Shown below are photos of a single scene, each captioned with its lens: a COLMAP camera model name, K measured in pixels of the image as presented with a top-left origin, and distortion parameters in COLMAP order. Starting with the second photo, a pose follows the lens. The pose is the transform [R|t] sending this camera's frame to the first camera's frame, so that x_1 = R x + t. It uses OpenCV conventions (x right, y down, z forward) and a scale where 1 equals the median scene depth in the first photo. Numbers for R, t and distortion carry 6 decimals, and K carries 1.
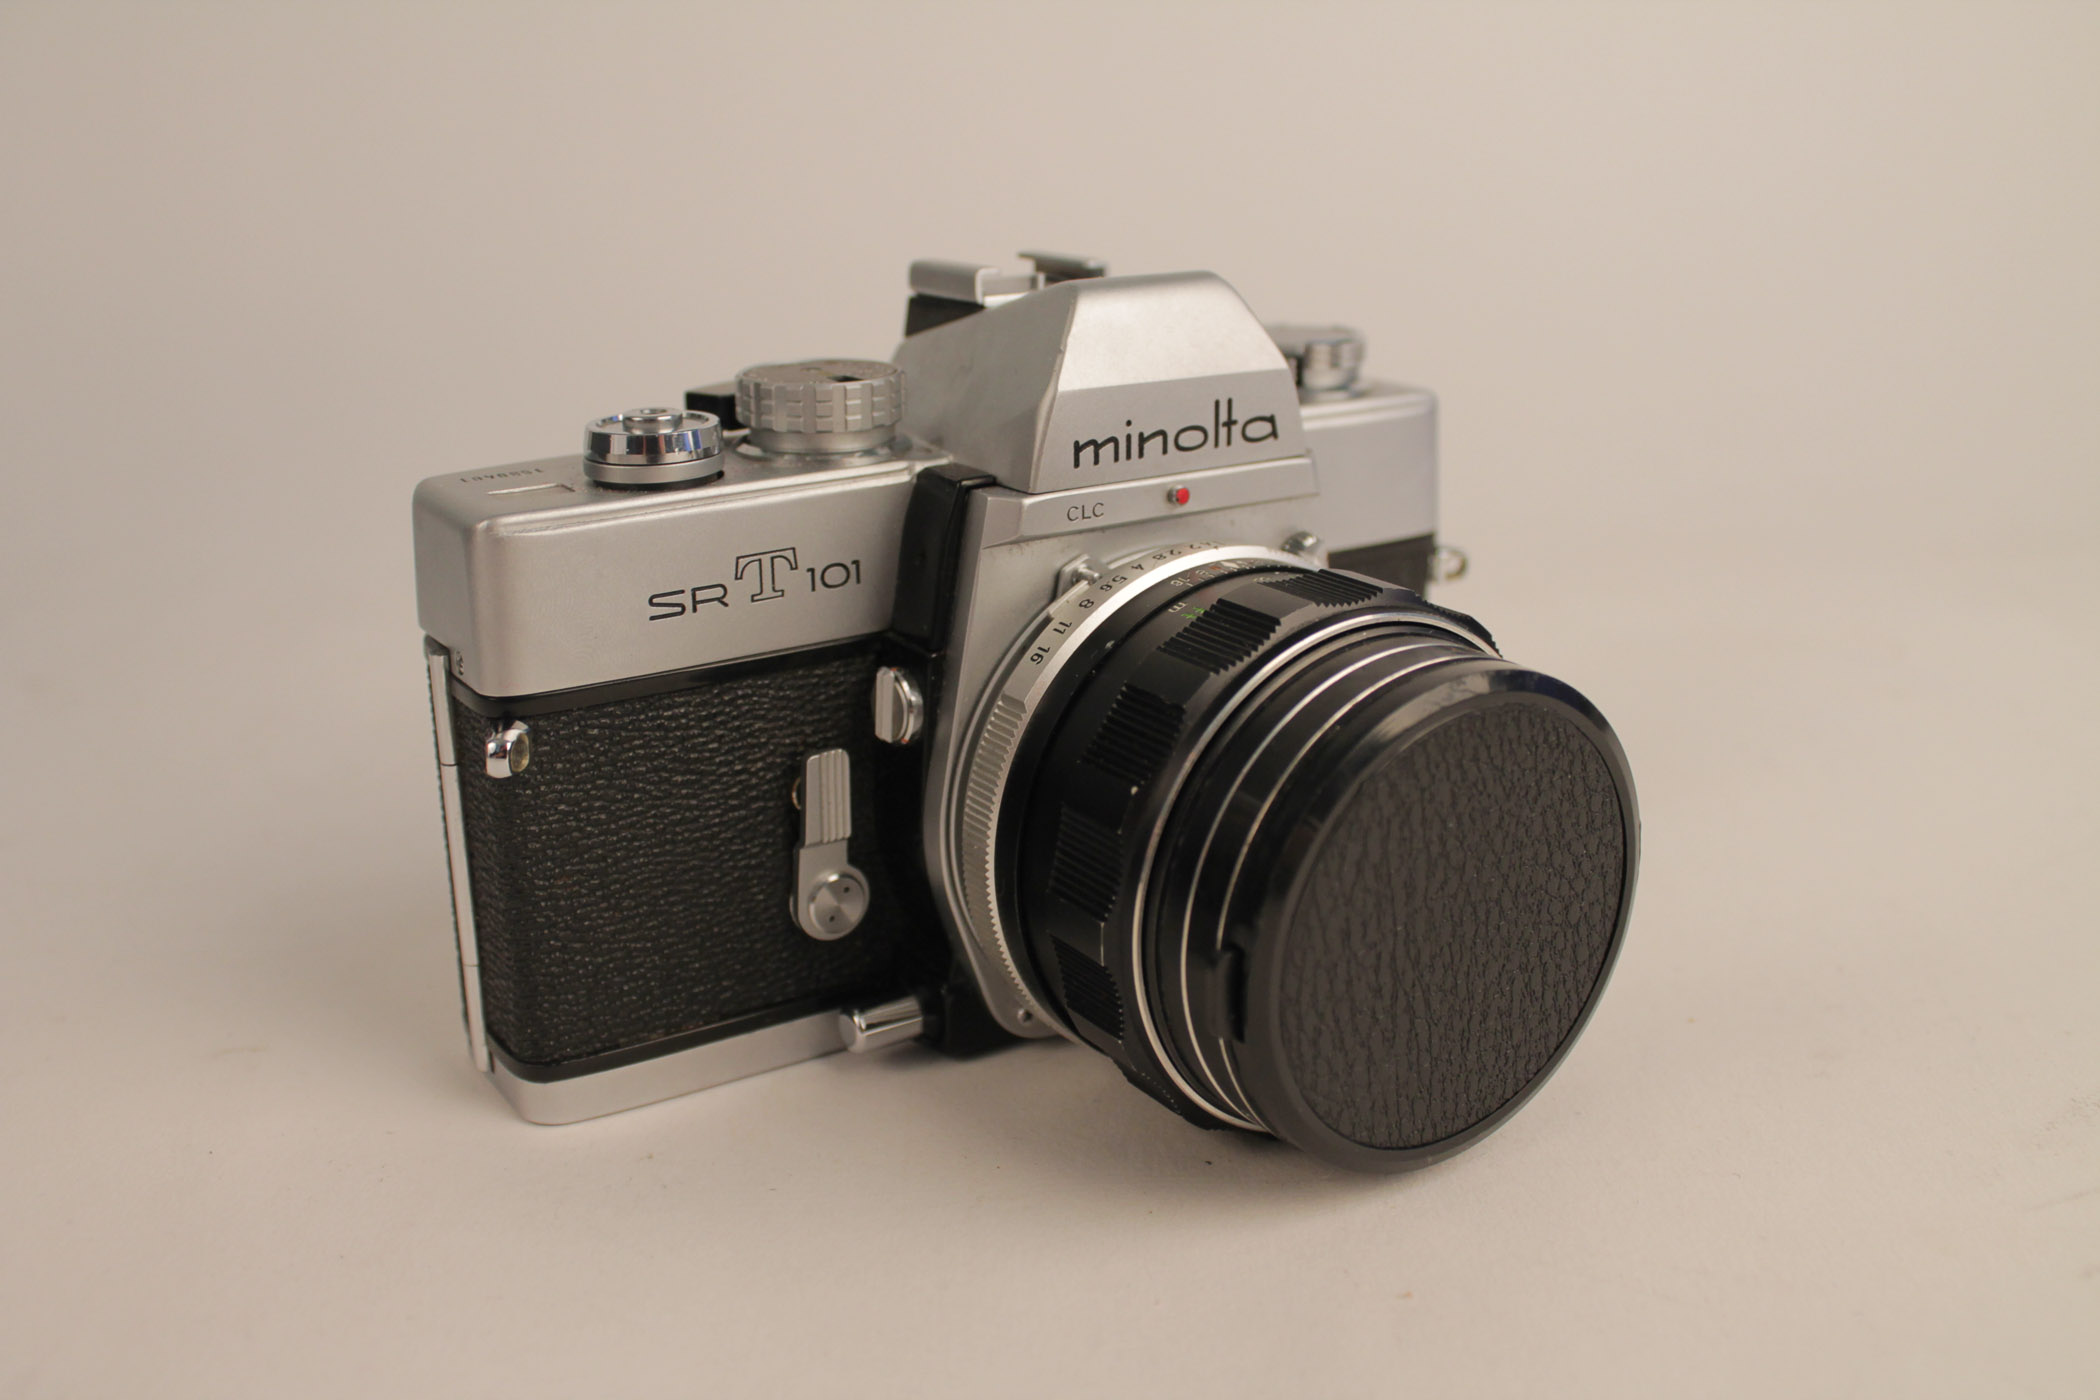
lens RADIAL K [[2125.5, 0, 1050.0], [0, 2125.5, 700.0], [0, 0, 1]] dist [-0.185382, 0.006379]
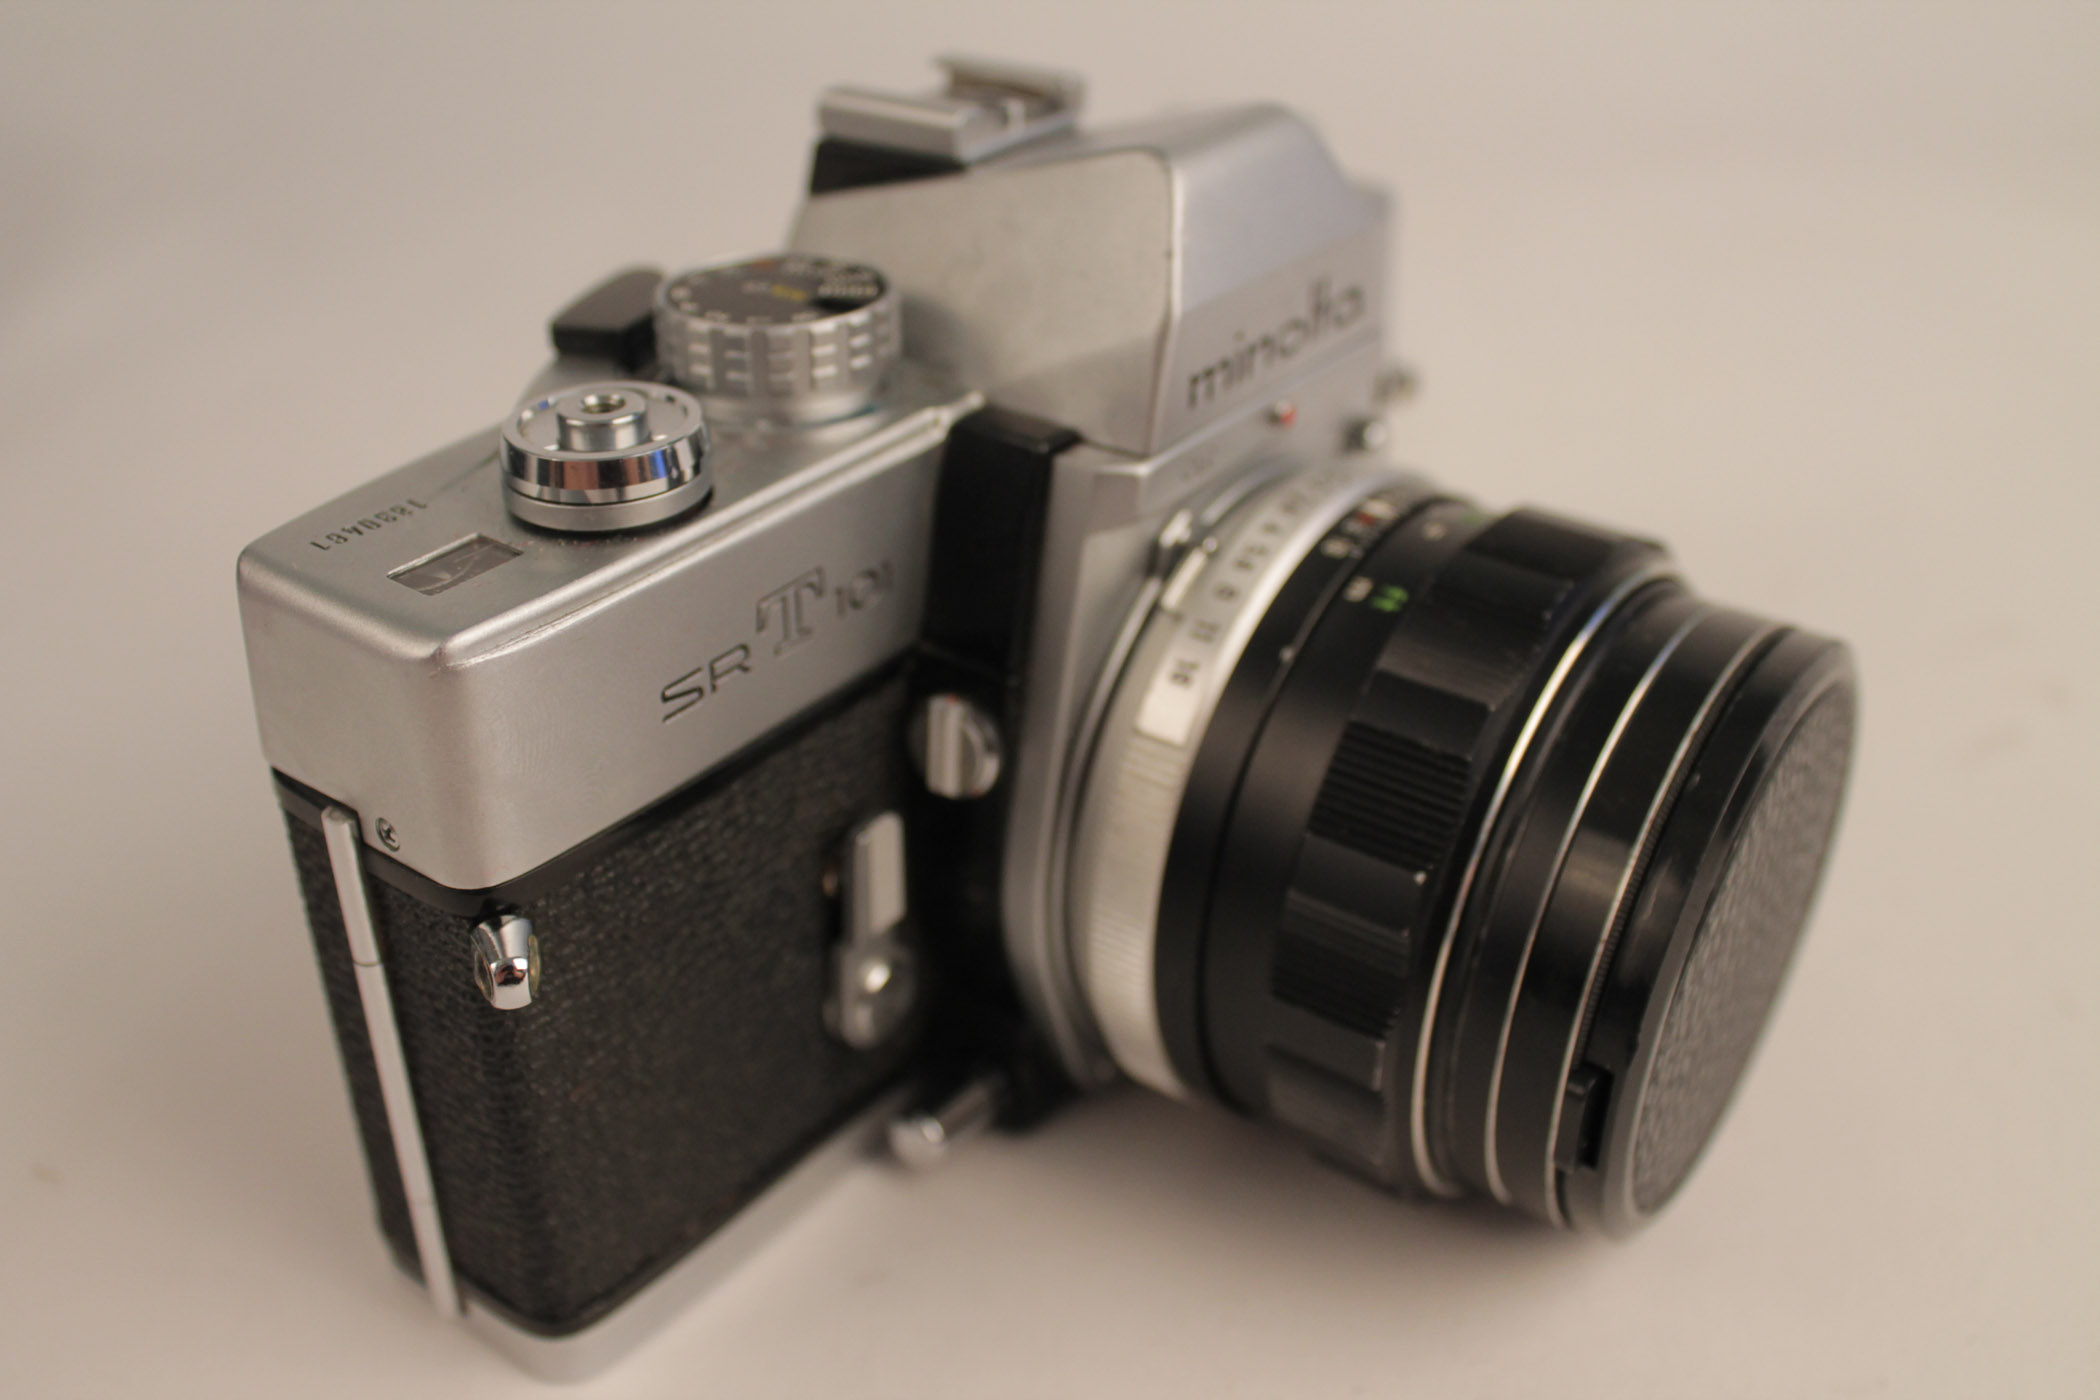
lens RADIAL K [[2125.5, 0, 1050.0], [0, 2125.5, 700.0], [0, 0, 1]] dist [-0.185382, 0.006379]
pose [[0.935158, -0.167126, 0.312326, -0.274205], [0.096728, 0.968675, 0.228718, -0.181354], [-0.340767, -0.183677, 0.922031, 0.316691]]
